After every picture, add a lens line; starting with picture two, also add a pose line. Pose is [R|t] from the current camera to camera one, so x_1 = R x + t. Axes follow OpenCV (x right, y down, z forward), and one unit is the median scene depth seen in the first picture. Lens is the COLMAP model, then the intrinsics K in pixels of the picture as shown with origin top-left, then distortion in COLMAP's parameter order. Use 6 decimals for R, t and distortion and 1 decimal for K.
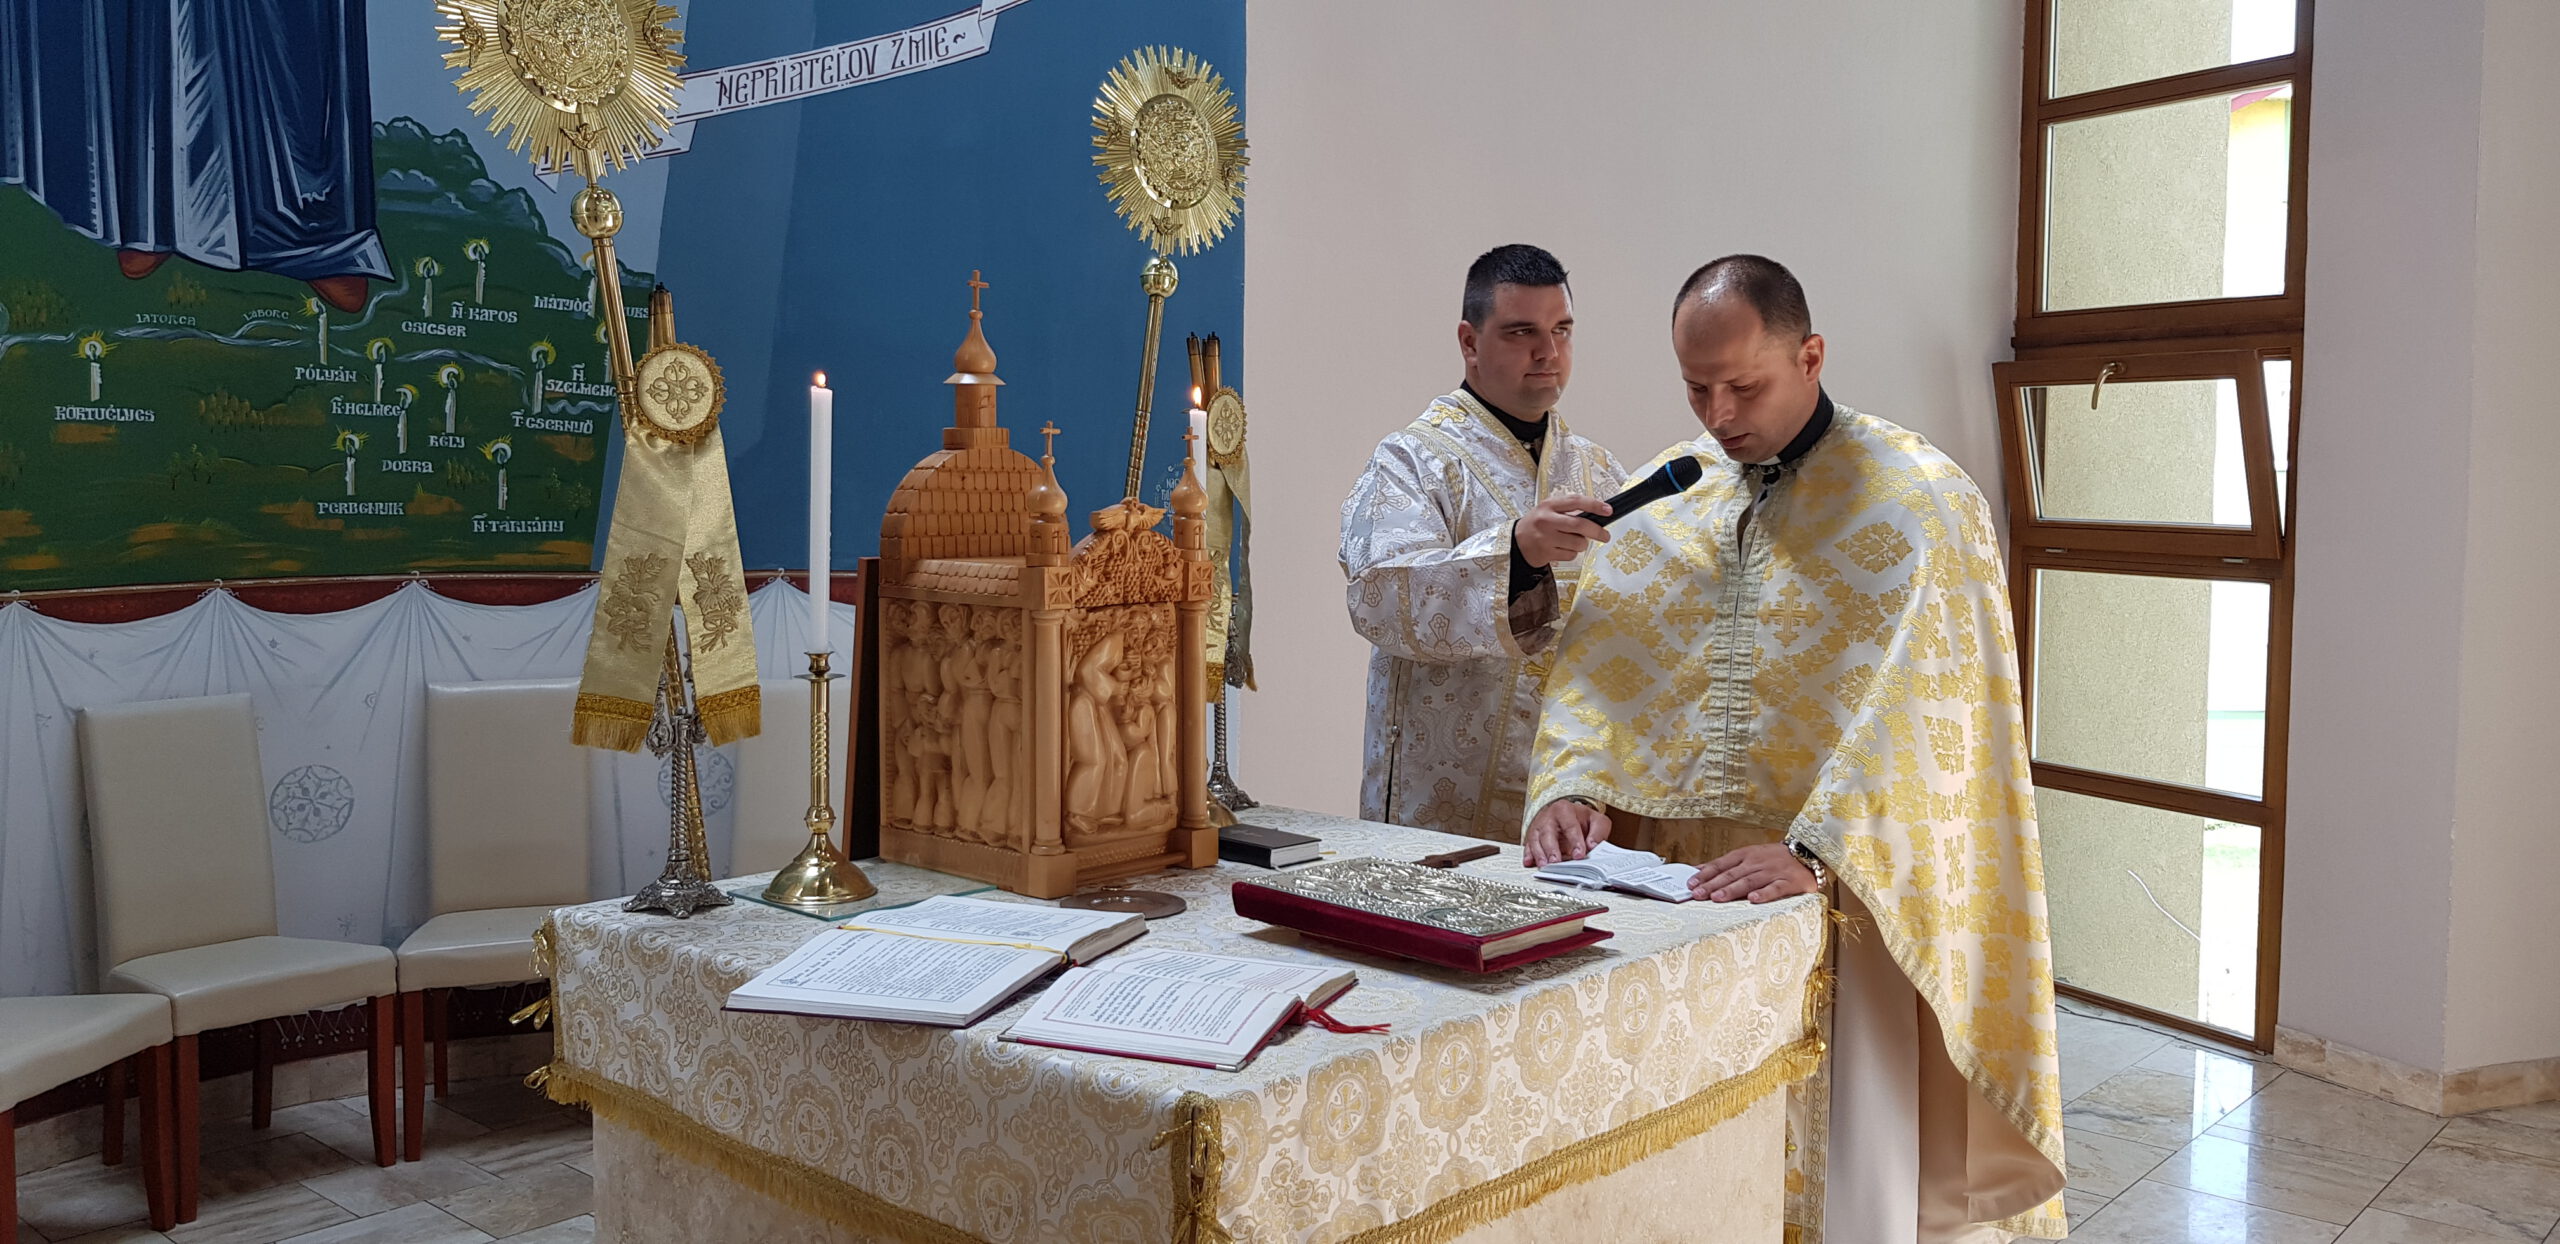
lens RADIAL K [[2198.7, 0, 1245.8], [0, 2198.7, 620.4], [0, 0, 1]] dist [0.015635, -0.014875]
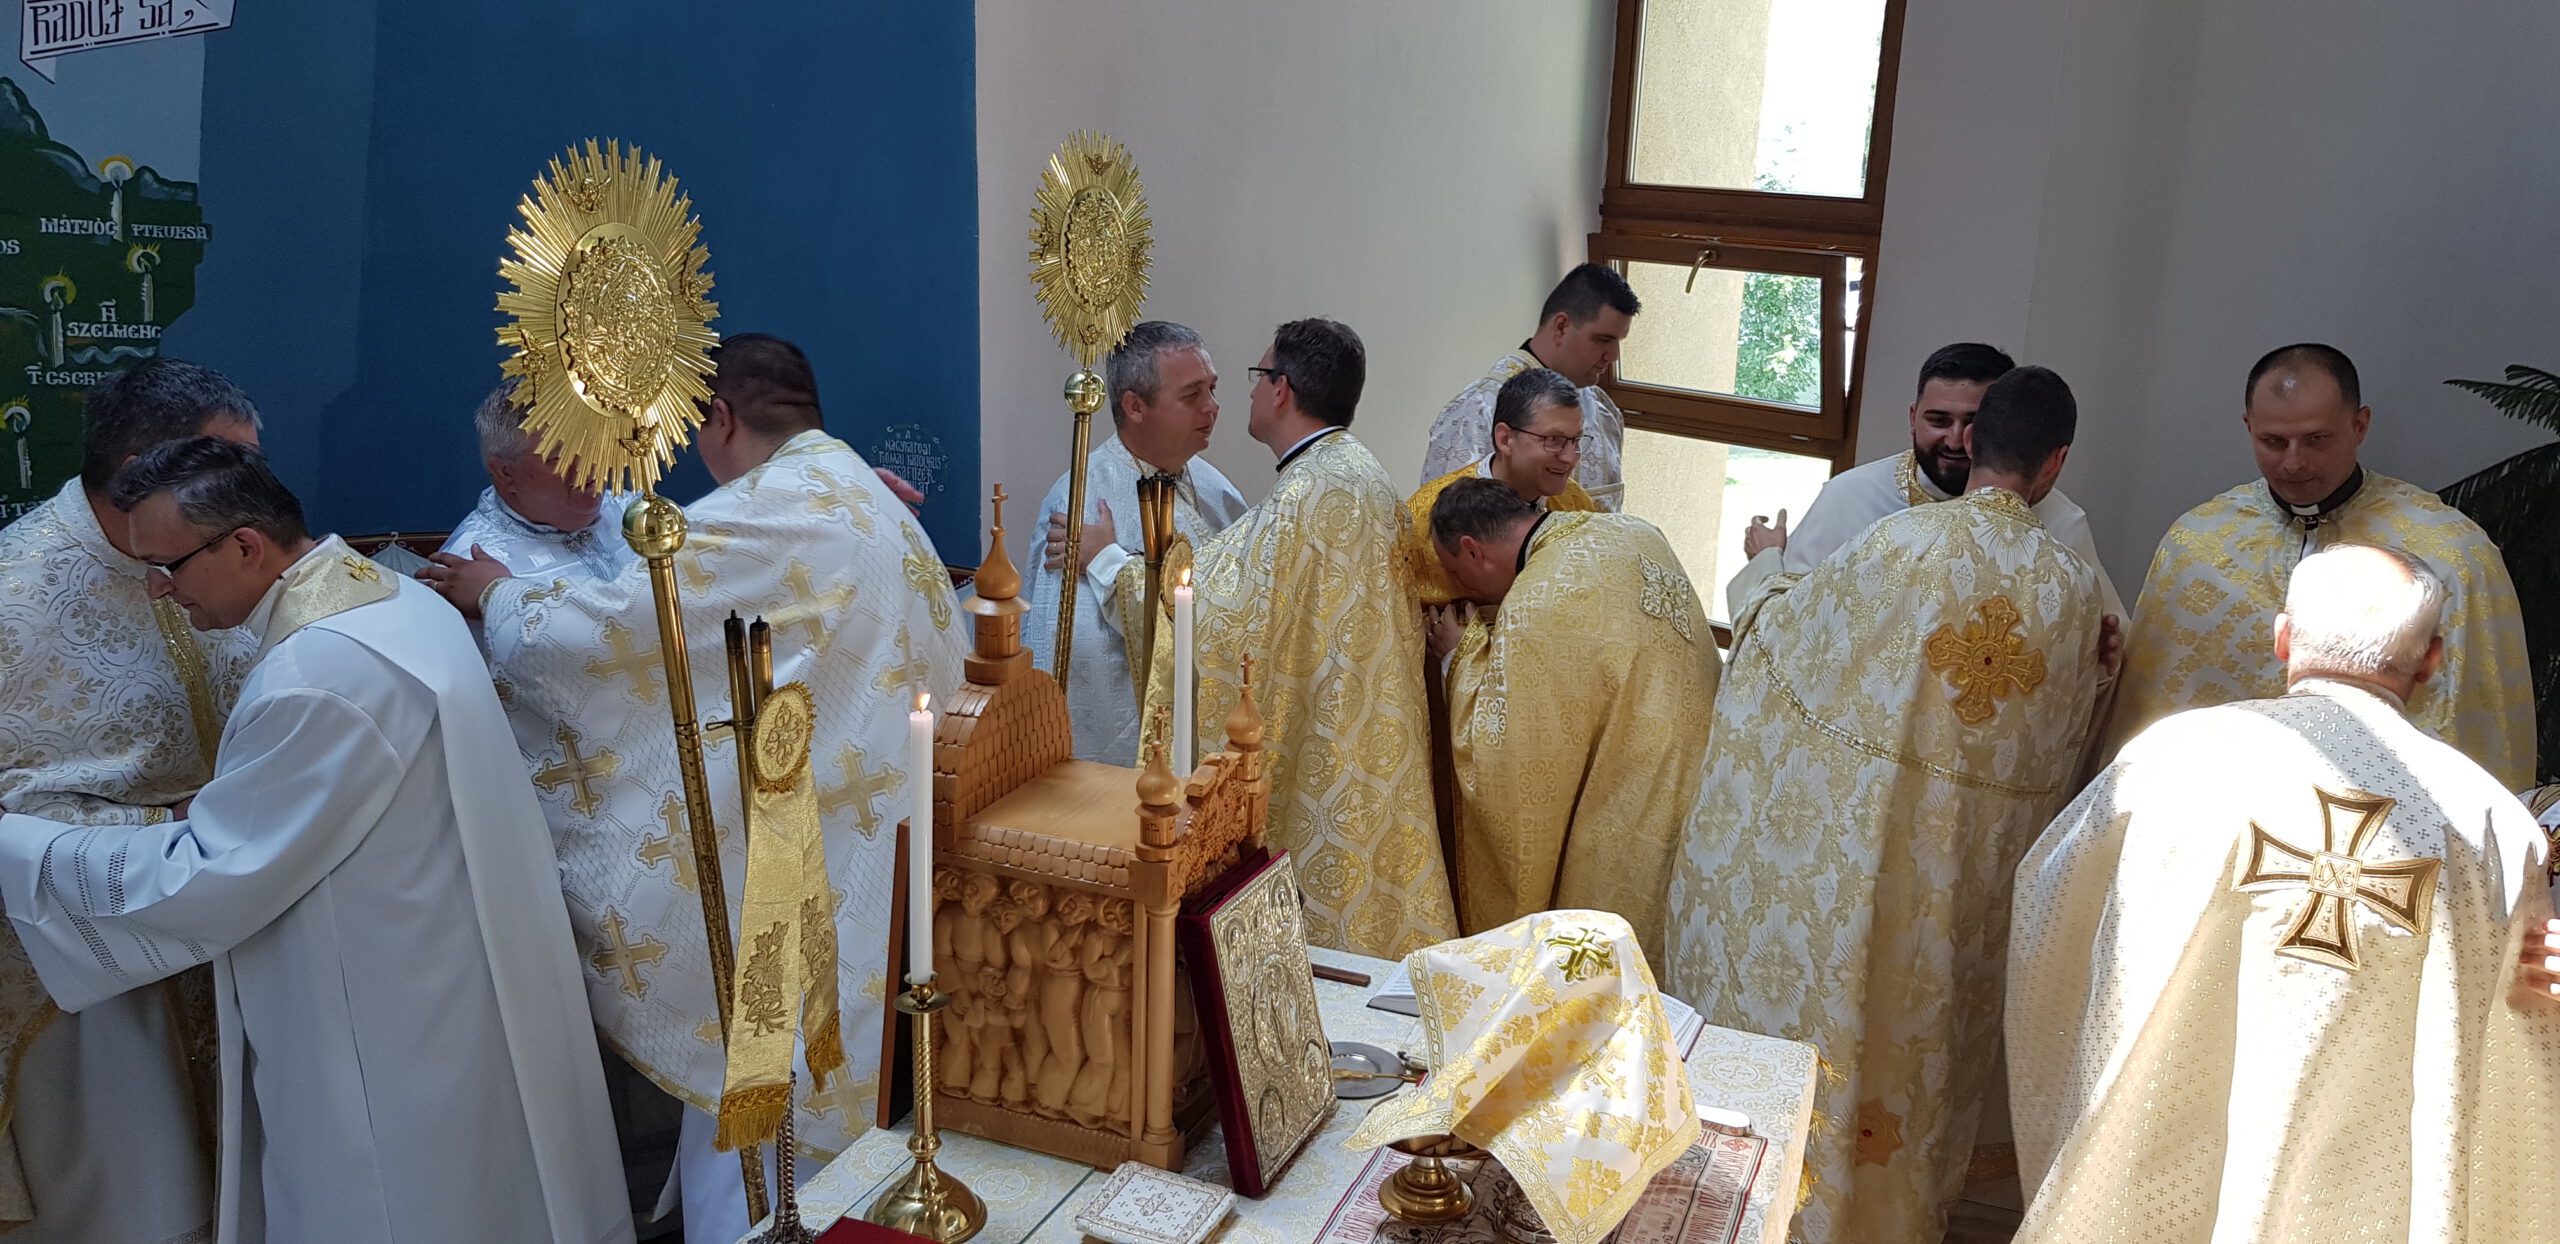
lens RADIAL K [[2198.7, 0, 1245.8], [0, 2198.7, 620.4], [0, 0, 1]] dist [0.015635, -0.014875]
pose [[0.928898, -0.076902, 0.362263, -0.218494], [-0.006883, 0.974448, 0.224506, -0.187122], [-0.370272, -0.211037, 0.904634, 0.092298]]
